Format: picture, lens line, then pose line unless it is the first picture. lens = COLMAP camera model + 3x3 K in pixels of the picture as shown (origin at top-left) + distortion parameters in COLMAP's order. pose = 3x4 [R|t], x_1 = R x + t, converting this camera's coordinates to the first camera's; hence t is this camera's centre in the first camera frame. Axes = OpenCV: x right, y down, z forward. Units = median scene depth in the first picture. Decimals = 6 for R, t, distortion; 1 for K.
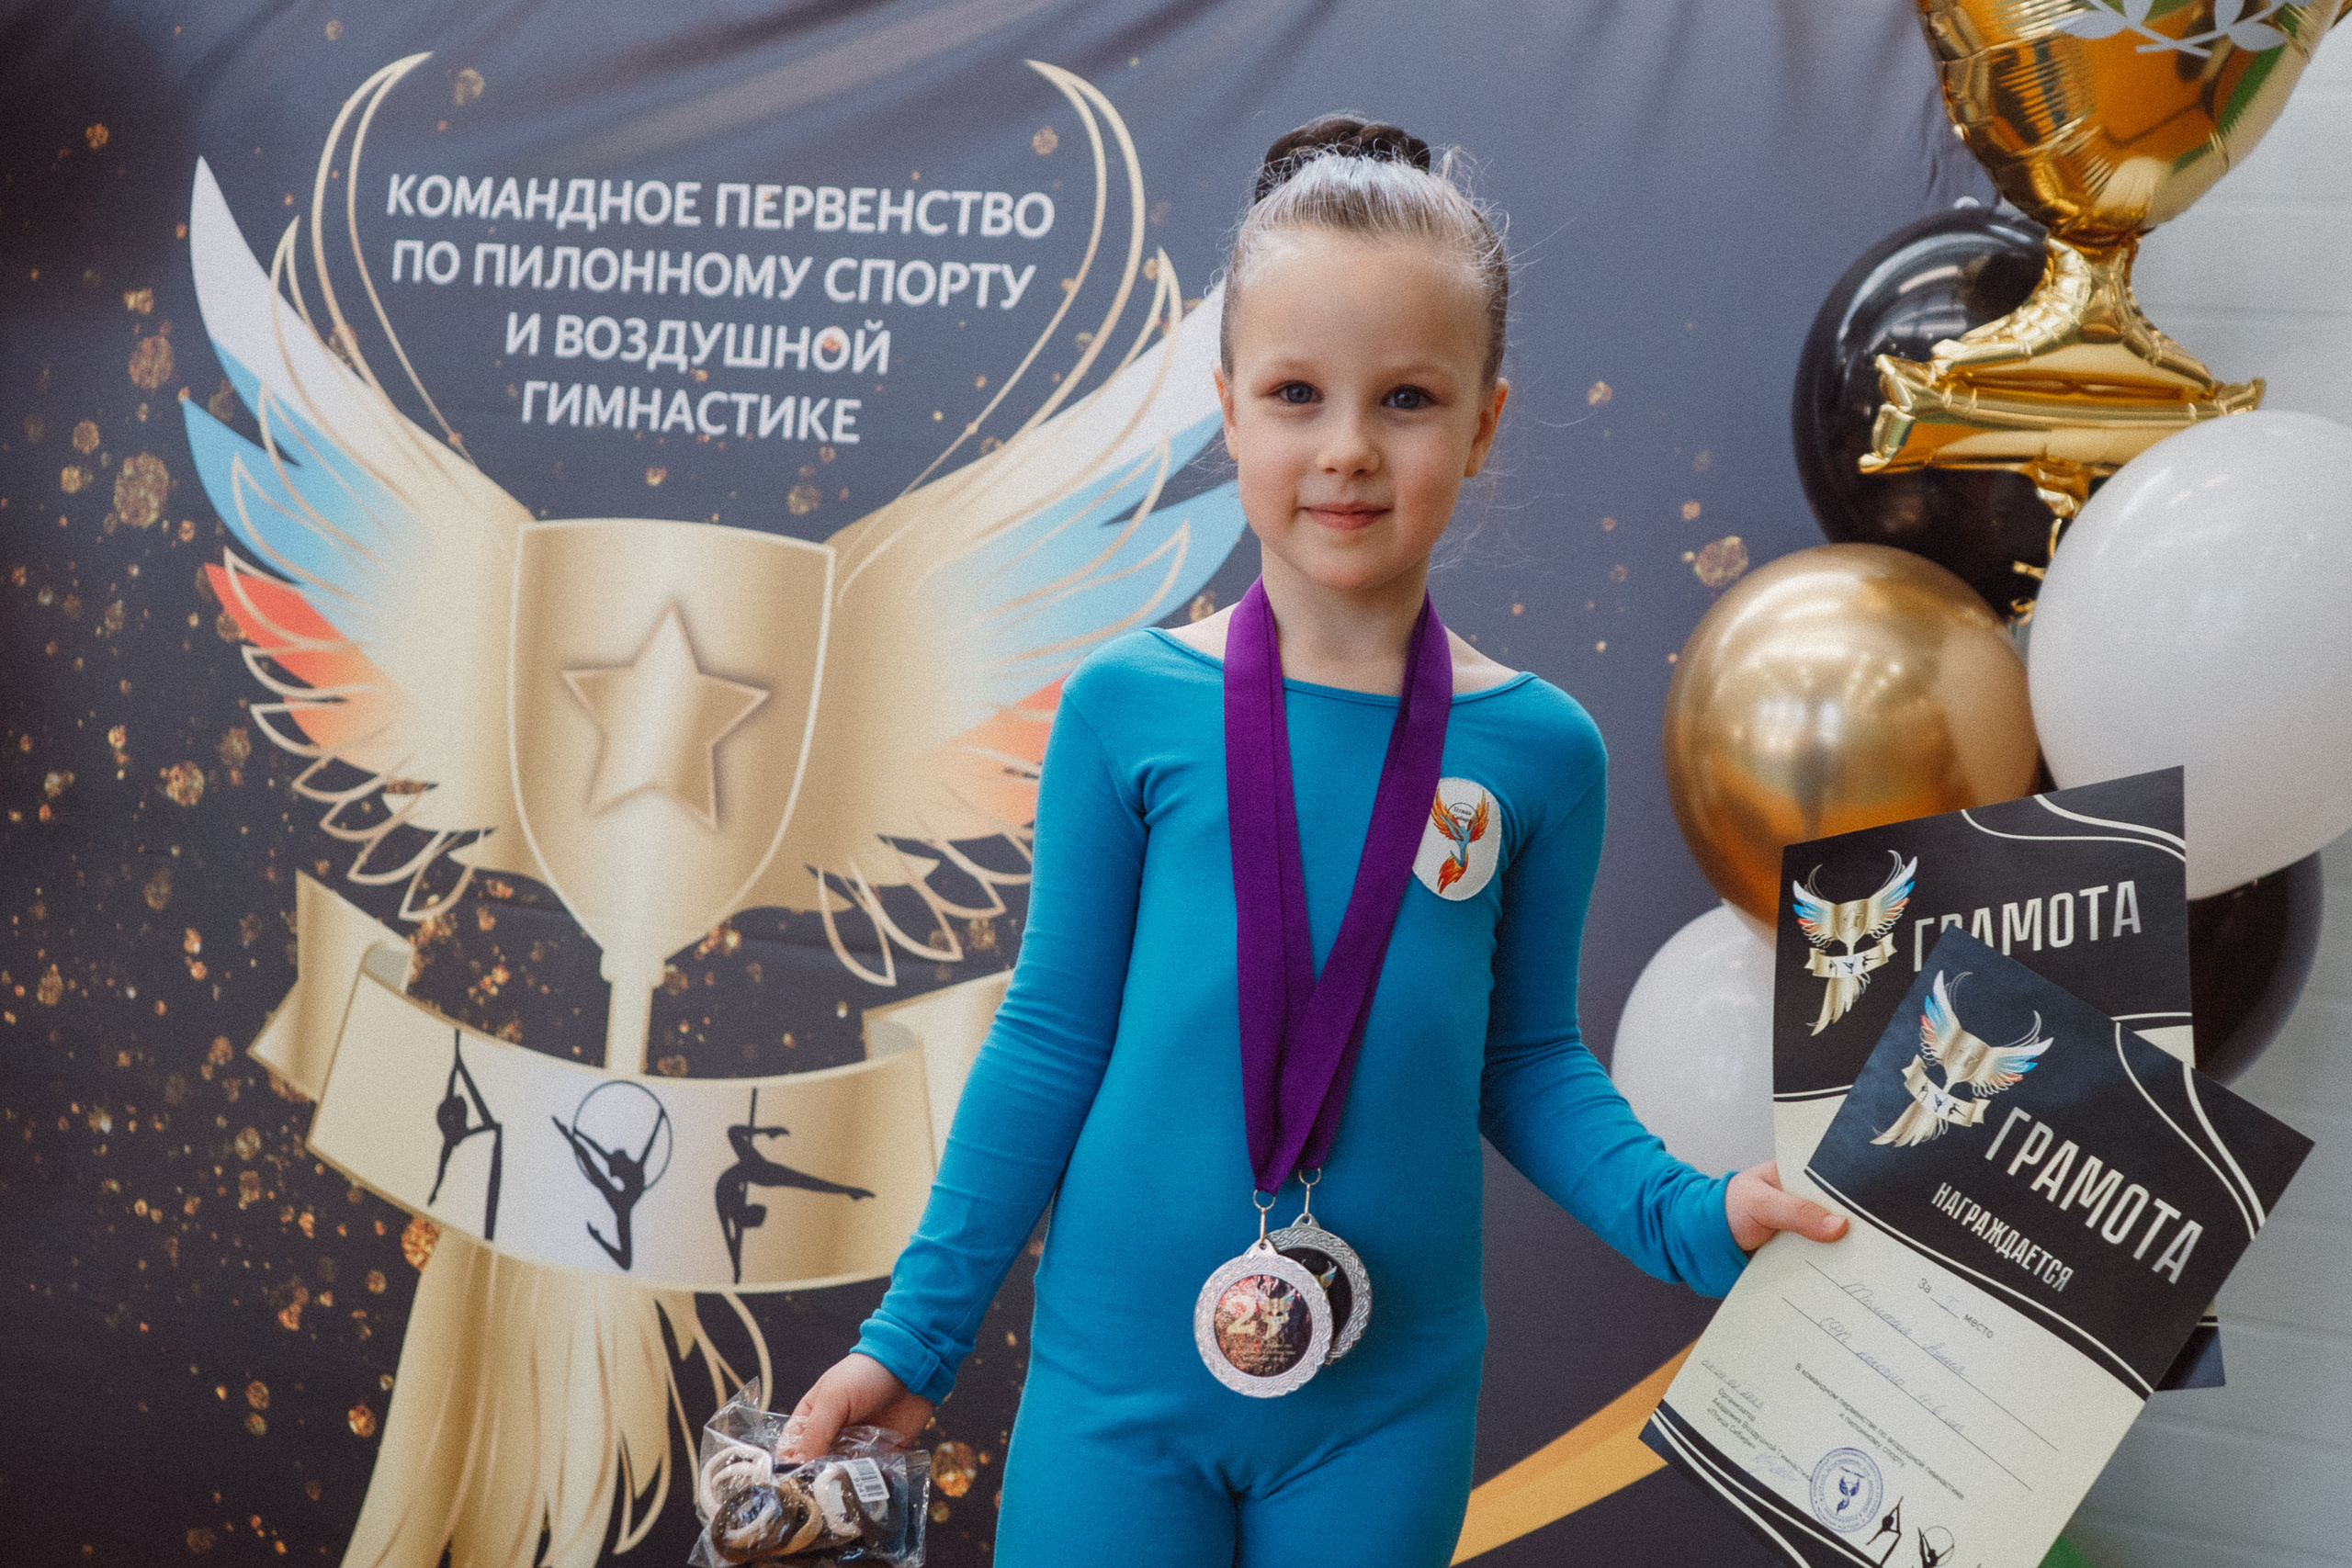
lens RADIAL K [[2988.8, 0, 1157.5], [0, 2988.8, 783.8], [0, 0, 1]] dist [0.004034, 0.000000]
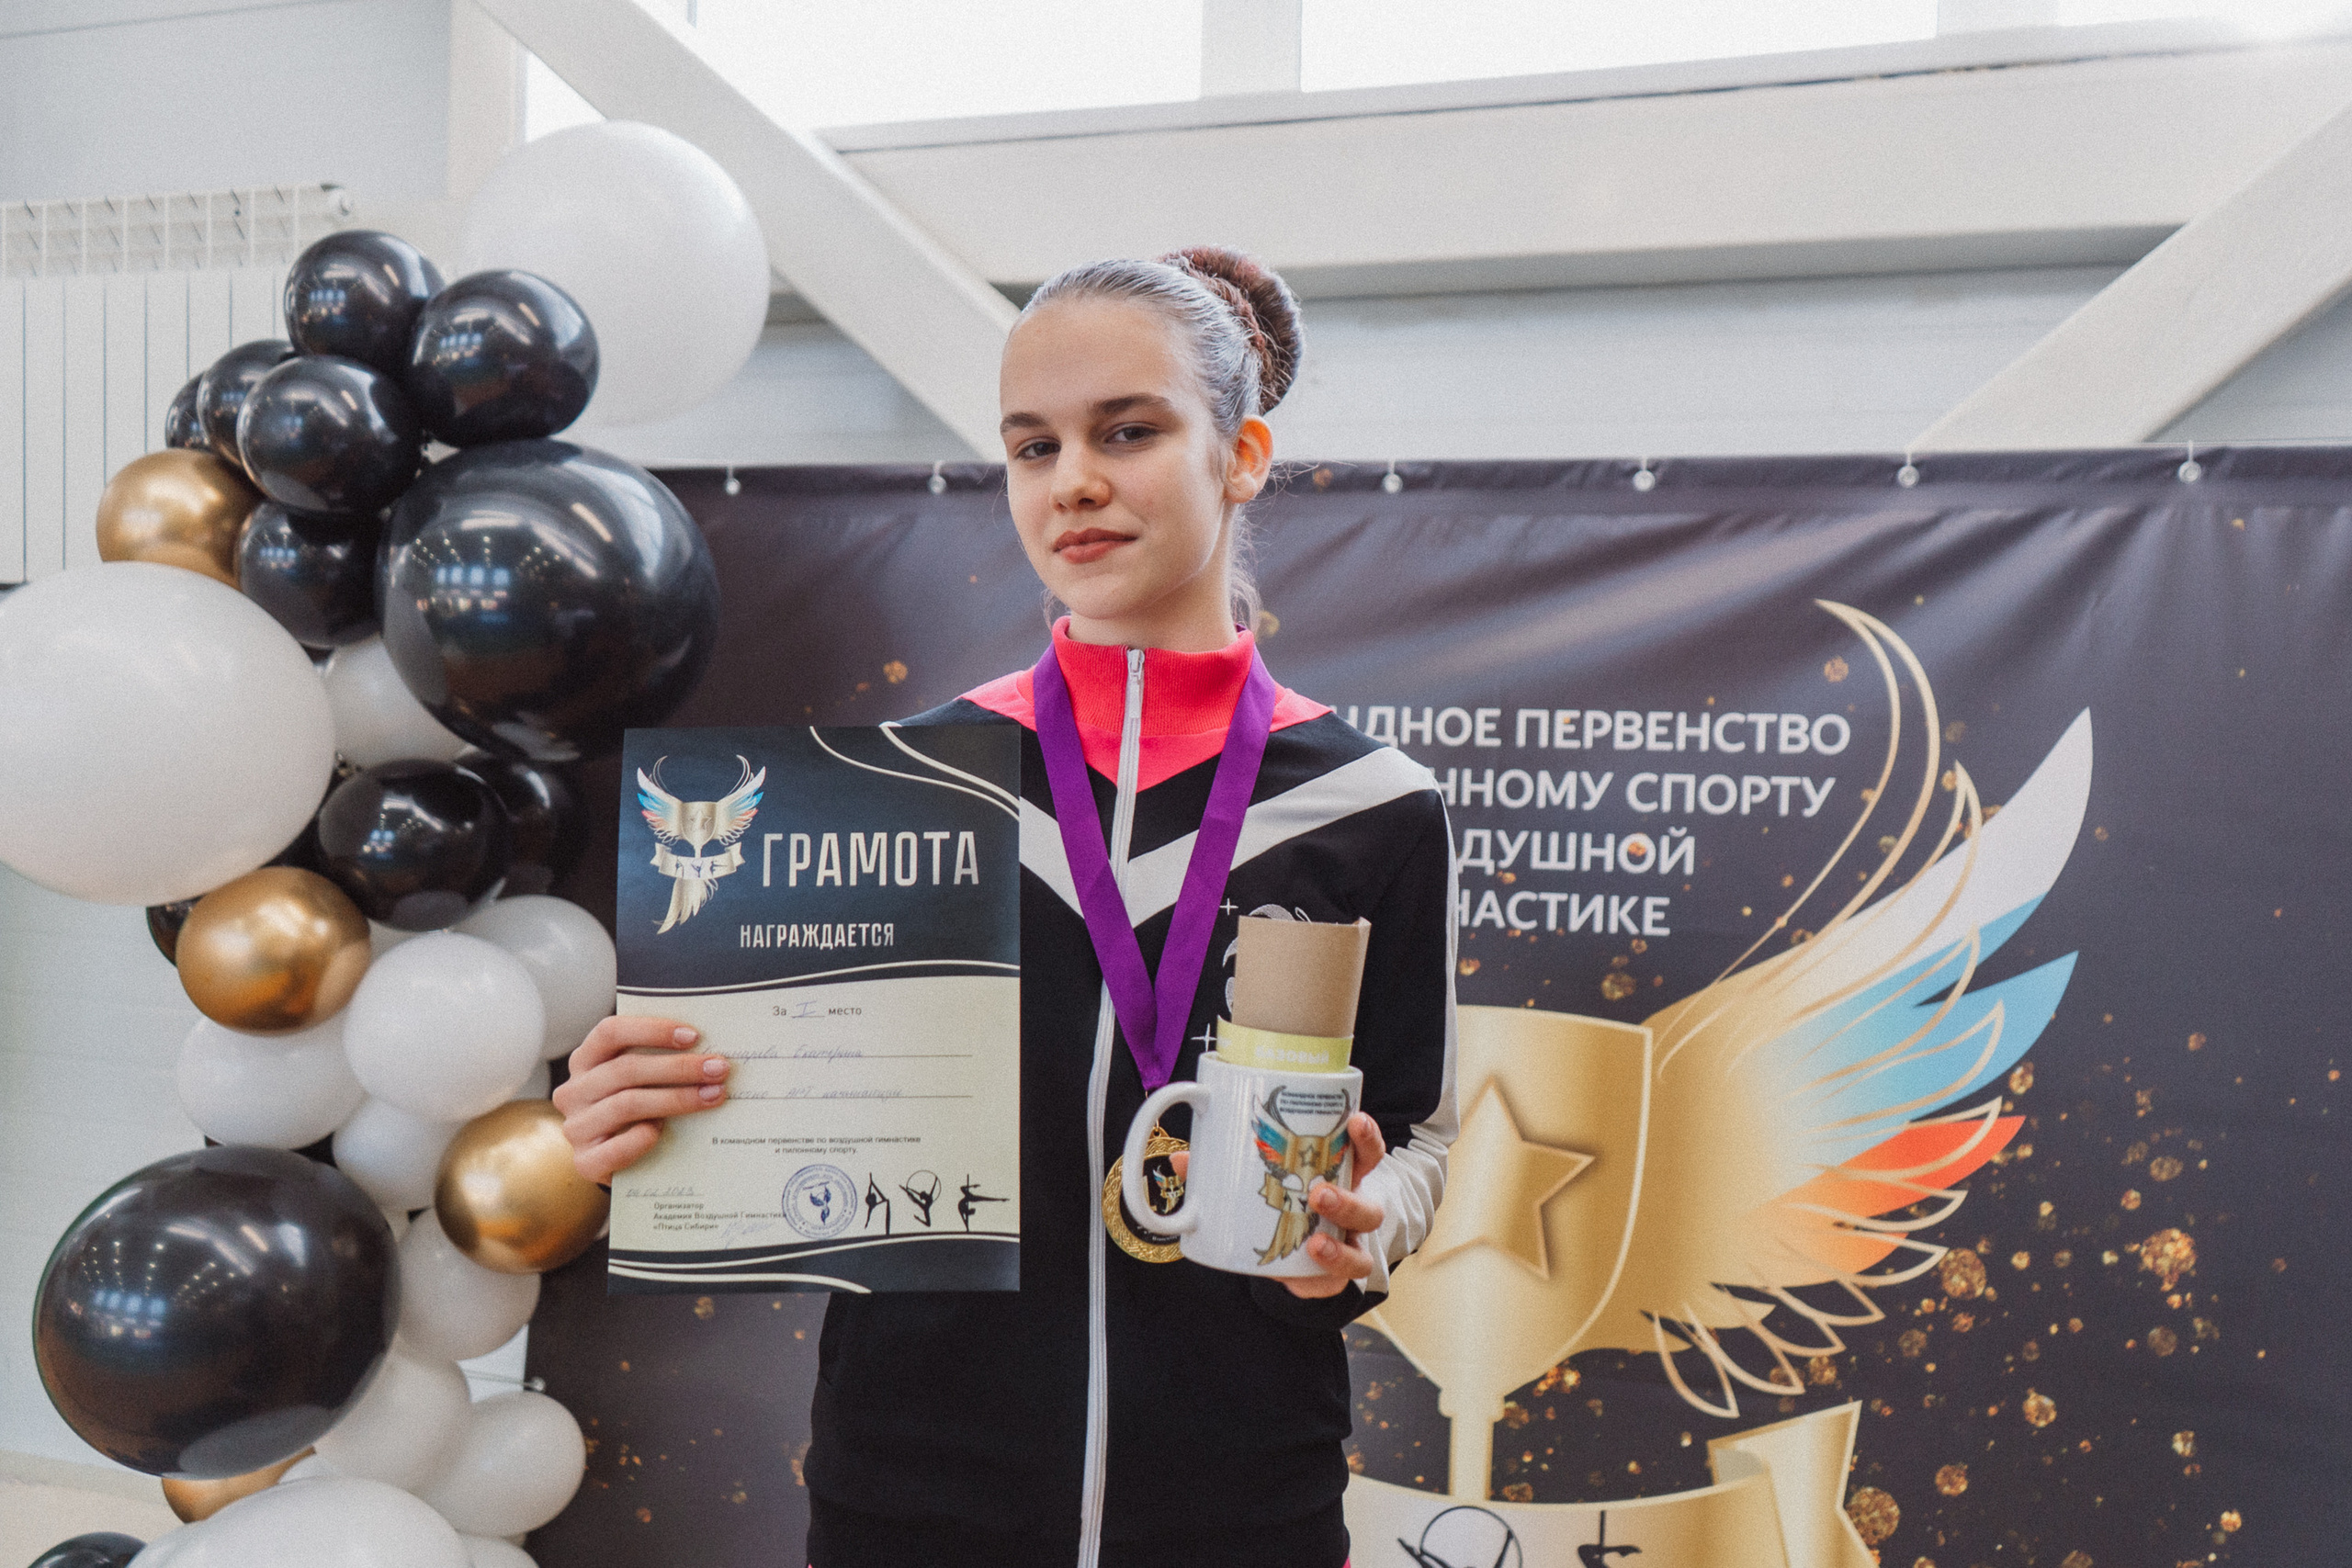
lens RADIAL K [[1977.8, 0, 1276.6], [0, 1977.8, 833.7], [0, 0, 1]] dist [-0.009131, -0.003207]
pose [[0.992709, -0.050742, 0.109336, -0.322469], [0.054811, 0.997900, -0.034529, -0.132506], [-0.107354, 0.040270, 0.993405, 0.263500]]
